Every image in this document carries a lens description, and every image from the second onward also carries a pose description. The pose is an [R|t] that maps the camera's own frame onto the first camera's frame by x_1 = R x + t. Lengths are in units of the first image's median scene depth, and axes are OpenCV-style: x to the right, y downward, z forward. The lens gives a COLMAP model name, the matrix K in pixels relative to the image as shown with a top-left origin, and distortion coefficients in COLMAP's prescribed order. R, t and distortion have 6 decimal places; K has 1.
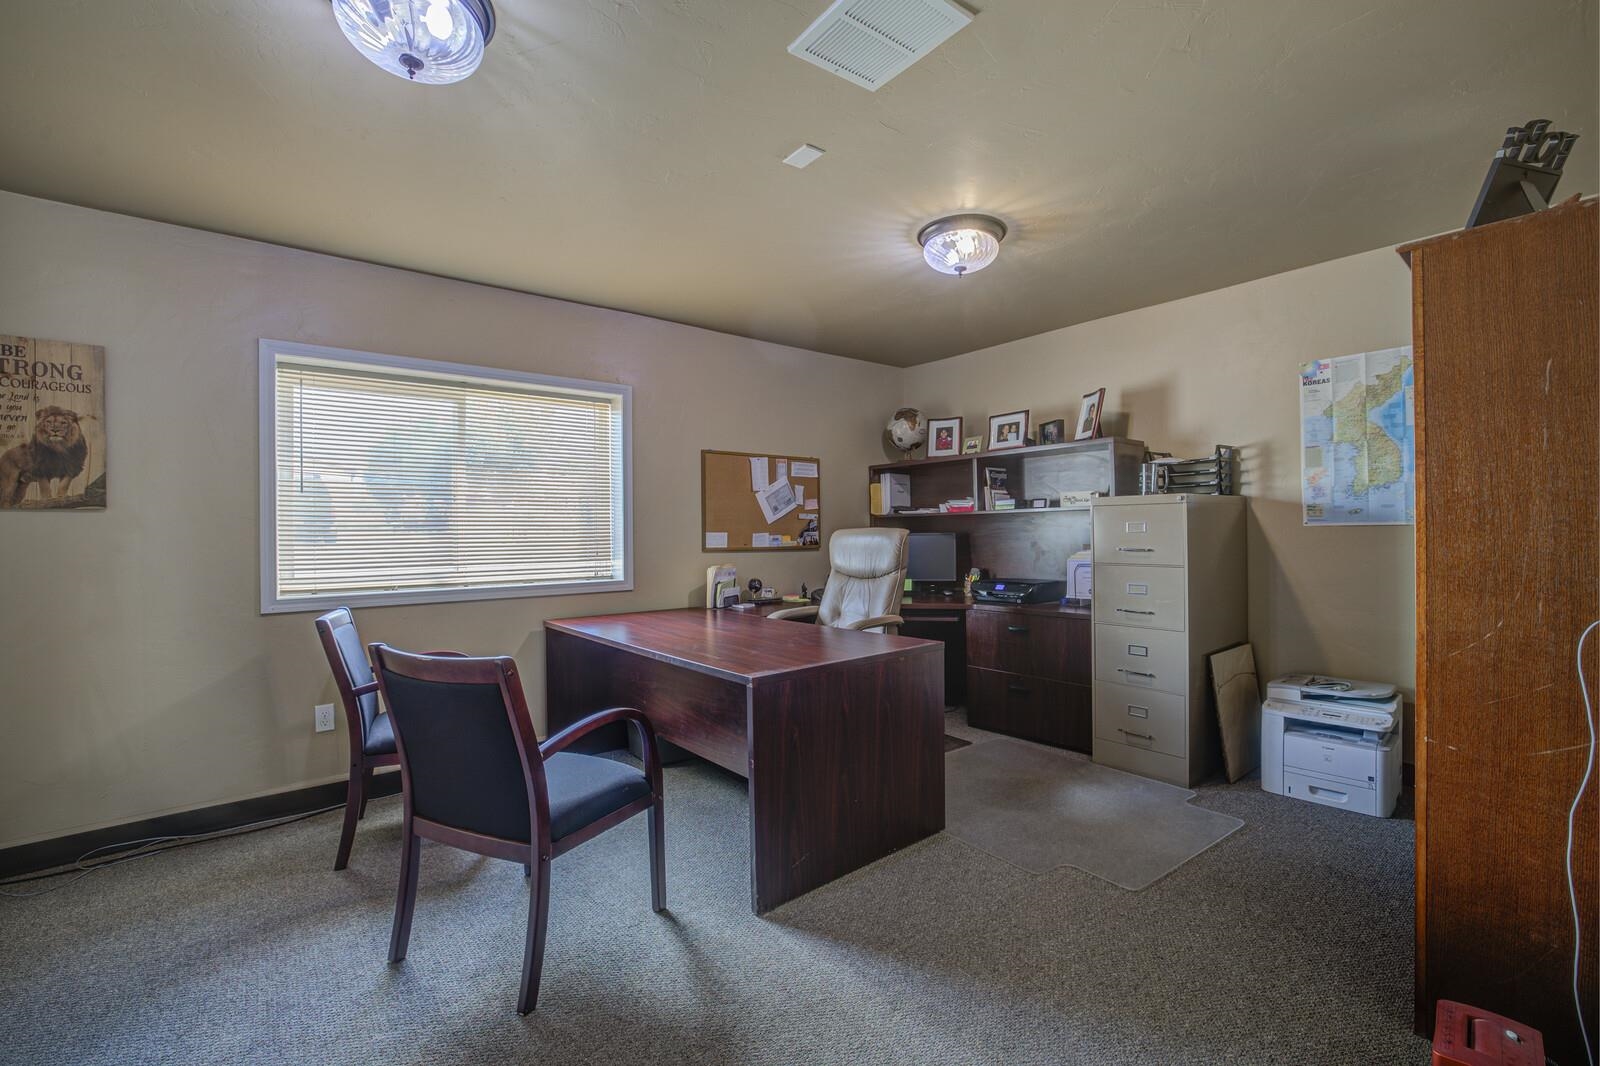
lens RADIAL K [[715.4, 0, 800.0], [0, 715.4, 533.0], [0, 0, 1]] dist [-0.001219, -0.000105]
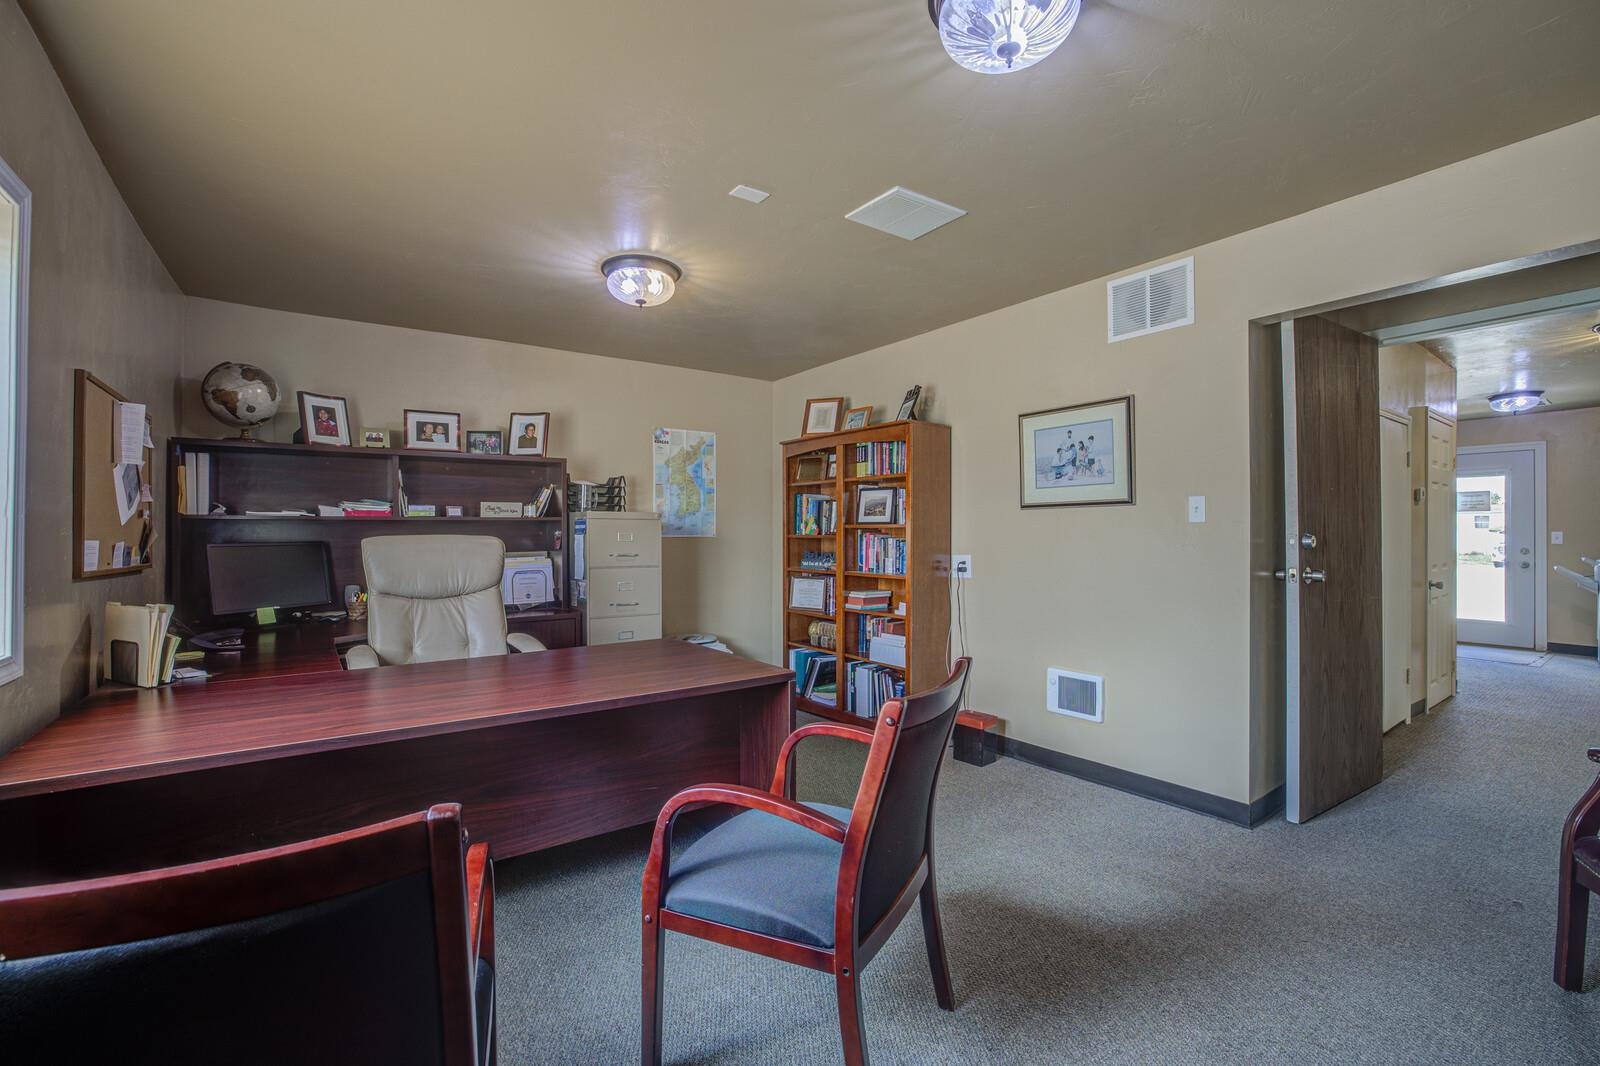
lens RADIAL K [[718.9, 0, 800.0], [0, 718.9, 533.0], [0, 0, 1]] dist [0.000430, 0.000091]
pose [[0.051607, 0.012606, 0.998588, -0.615861], [0.004332, 0.999908, -0.012847, 0.001852], [-0.998658, 0.004989, 0.051547, 0.497738]]
